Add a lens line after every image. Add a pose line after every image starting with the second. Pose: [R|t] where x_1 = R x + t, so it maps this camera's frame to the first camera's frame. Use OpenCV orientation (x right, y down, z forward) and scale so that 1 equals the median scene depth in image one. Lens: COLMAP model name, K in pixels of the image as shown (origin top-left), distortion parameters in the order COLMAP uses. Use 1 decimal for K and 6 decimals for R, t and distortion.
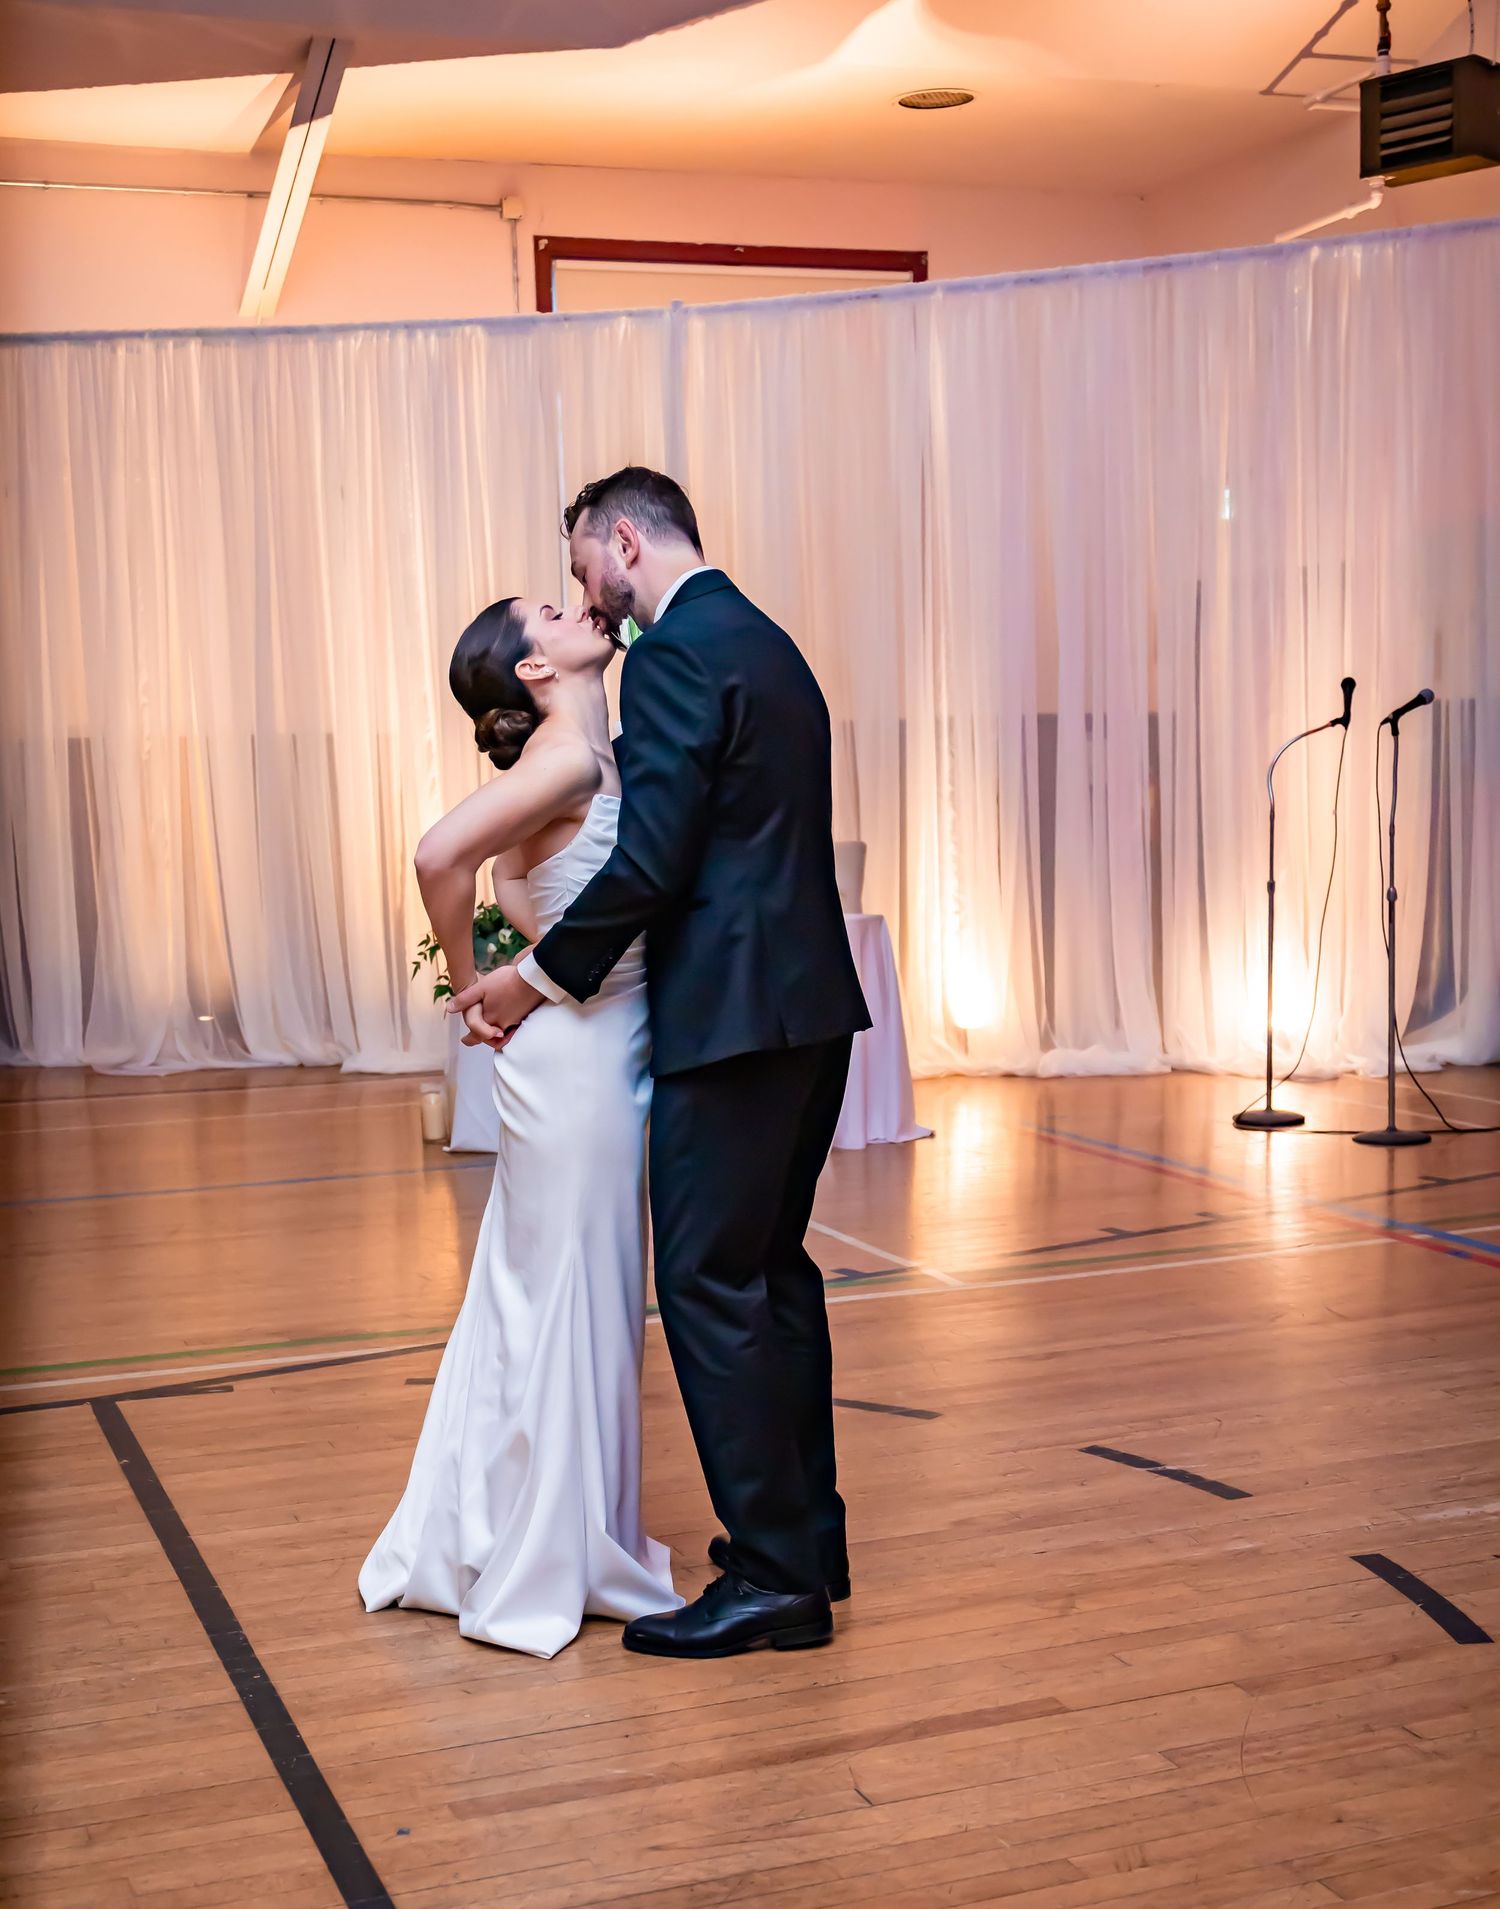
lens RADIAL K [[2615.4, 0, 733.6], [0, 2615.4, 1181.3], [0, 0, 1]] dist [-0.014661, 0.000000]
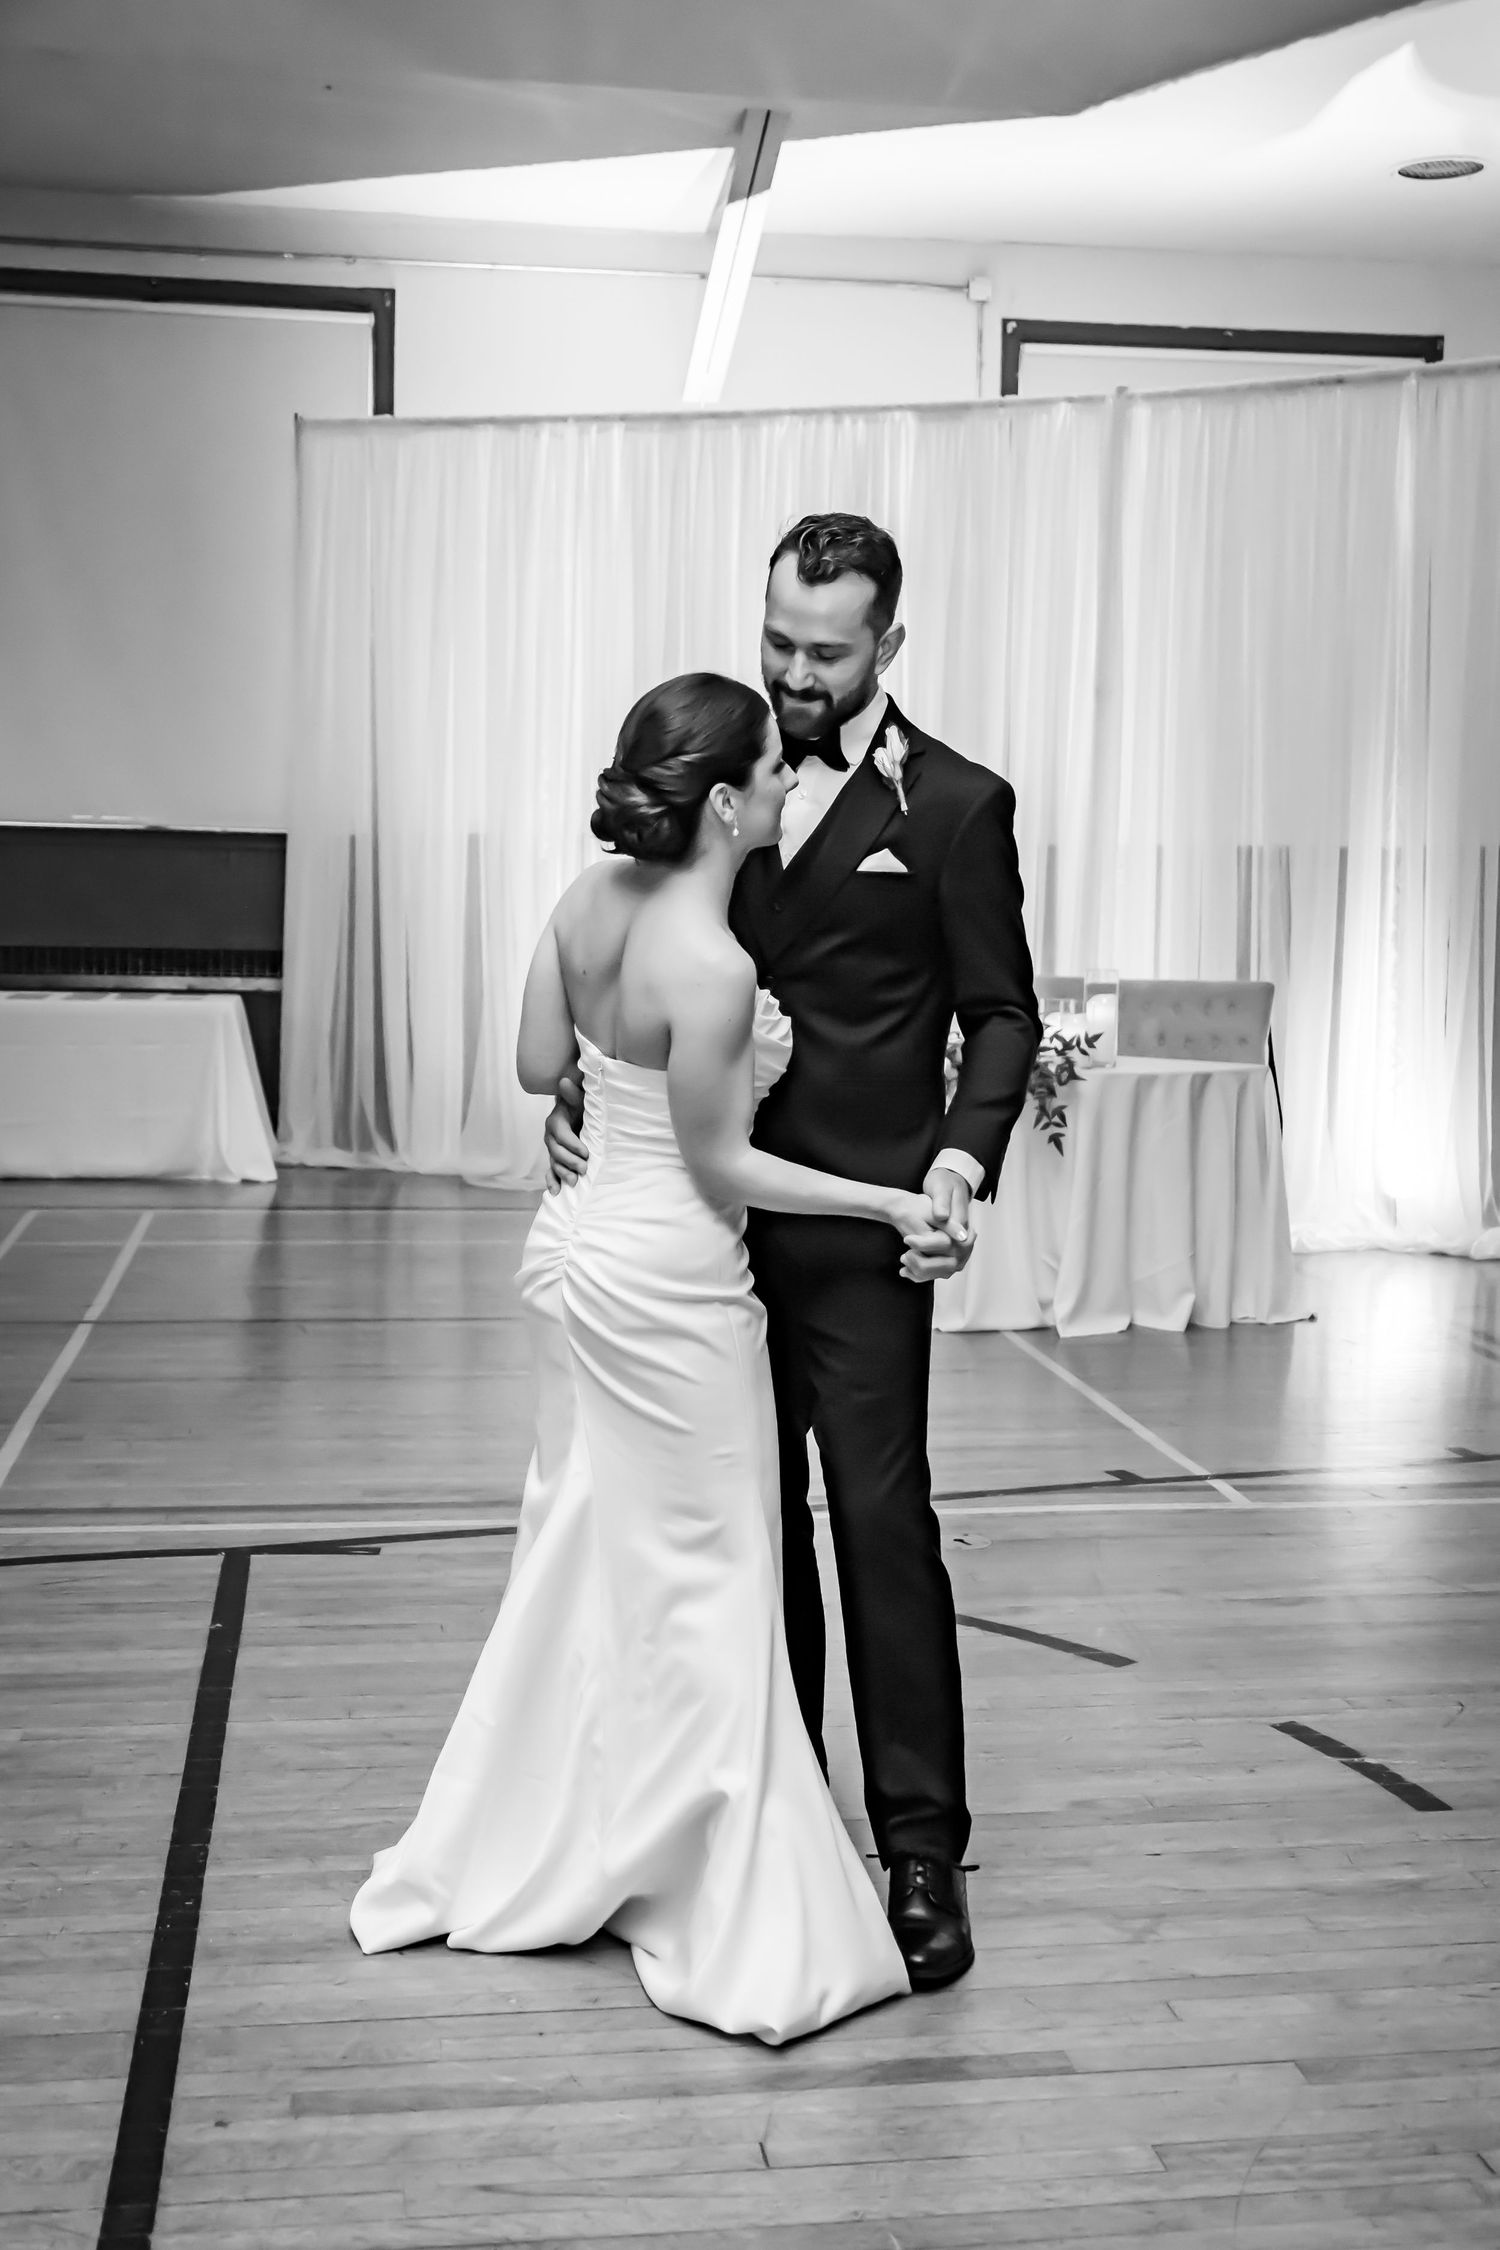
lens RADIAL K [[2753.3, 0, 751.9], [0, 2753.3, 1148.6], [0, 0, 1]] dist [-0.015466, 0.000000]
pose [[0.975312, 0.061753, -0.212020, 0.131554], [-0.073959, 0.996001, -0.050124, -0.022229], [0.208076, 0.064568, 0.975979, 0.086774]]
